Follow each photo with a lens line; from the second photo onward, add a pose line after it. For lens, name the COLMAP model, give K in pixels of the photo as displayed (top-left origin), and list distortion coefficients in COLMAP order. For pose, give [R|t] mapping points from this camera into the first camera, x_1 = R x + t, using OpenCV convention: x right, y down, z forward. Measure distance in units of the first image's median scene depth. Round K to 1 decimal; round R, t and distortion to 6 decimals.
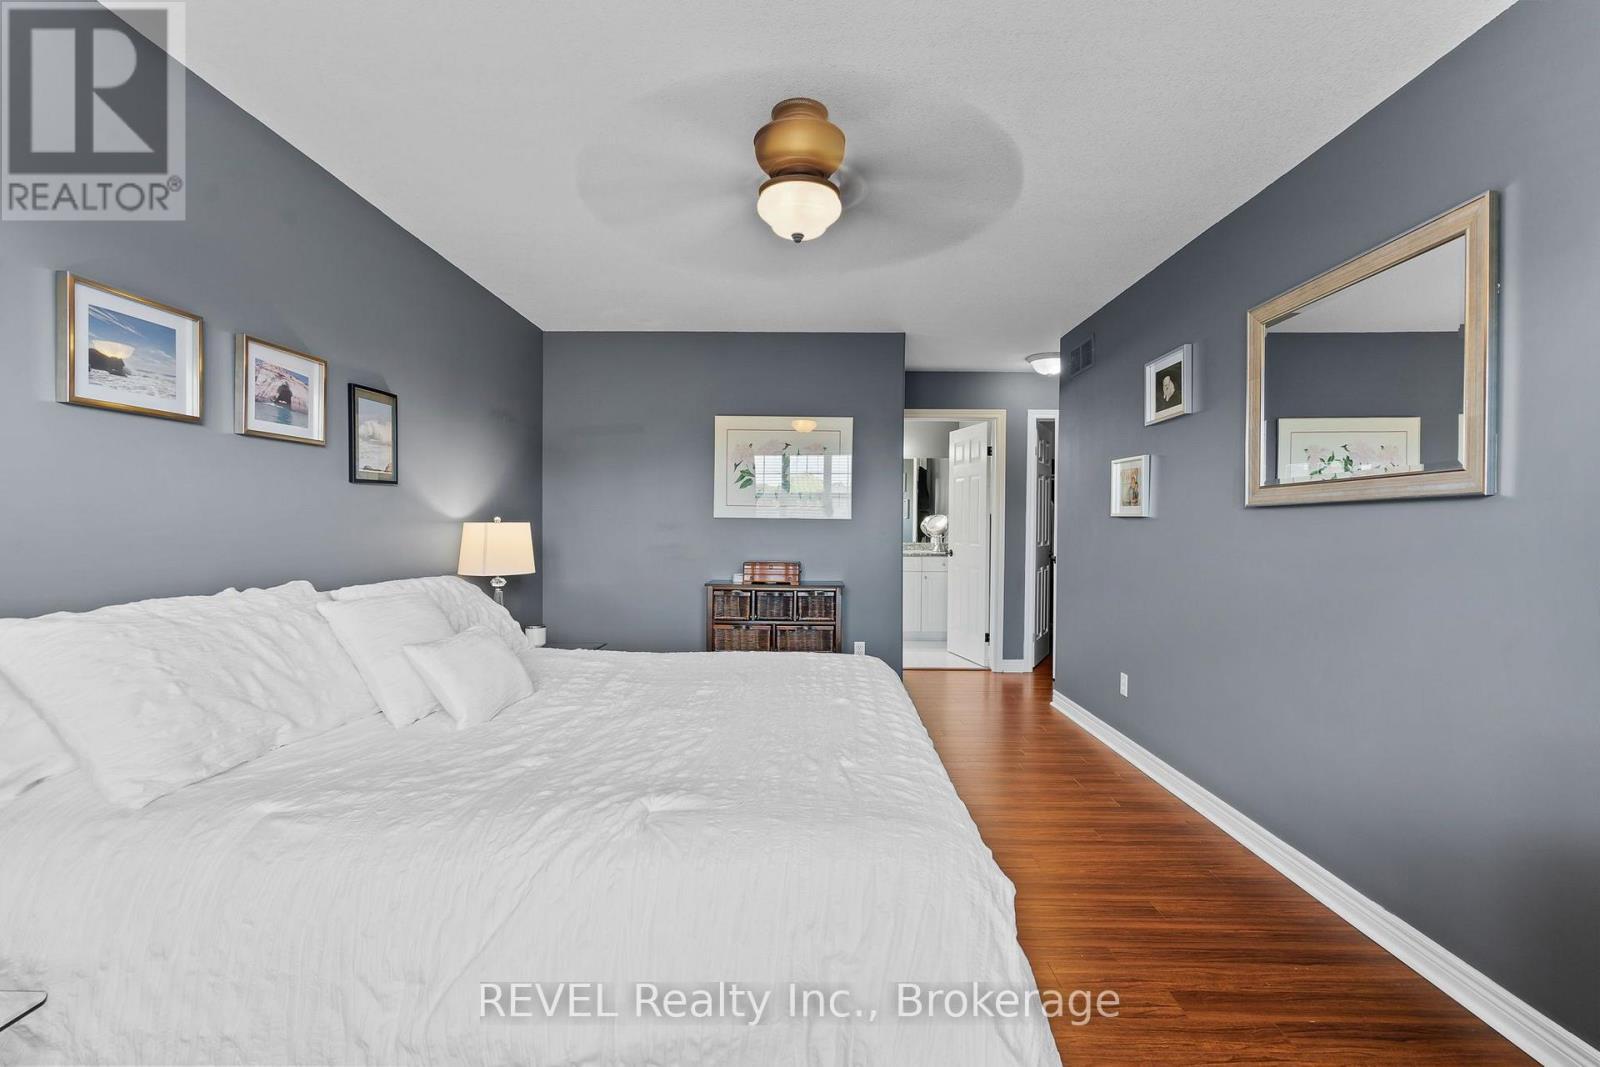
lens RADIAL K [[727.9, 0, 801.4], [0, 727.9, 531.4], [0, 0, 1]] dist [-0.001245, 0.000249]
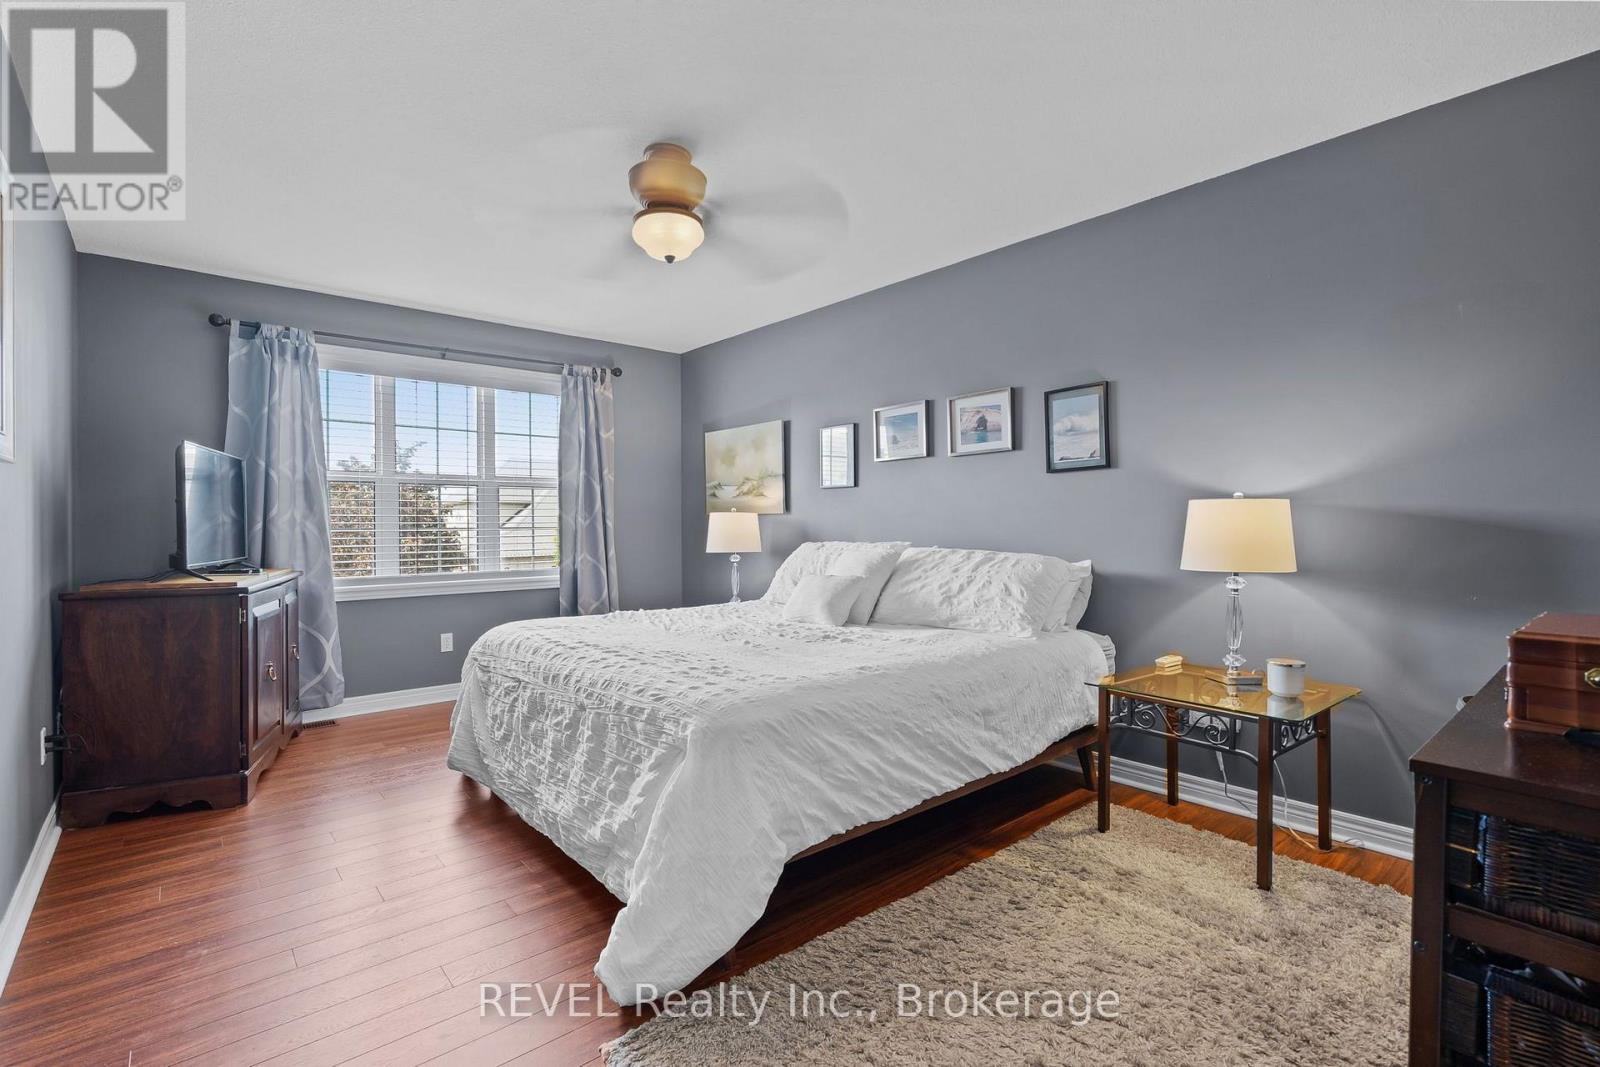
lens RADIAL K [[727.9, 0, 799.7], [0, 727.9, 528.4], [0, 0, 1]] dist [-0.001245, 0.000249]
pose [[-0.741009, 0.001065, -0.671494, 0.494012], [-0.003844, 0.999976, 0.005827, 0.018413], [0.671484, 0.006899, -0.740987, 1.604294]]
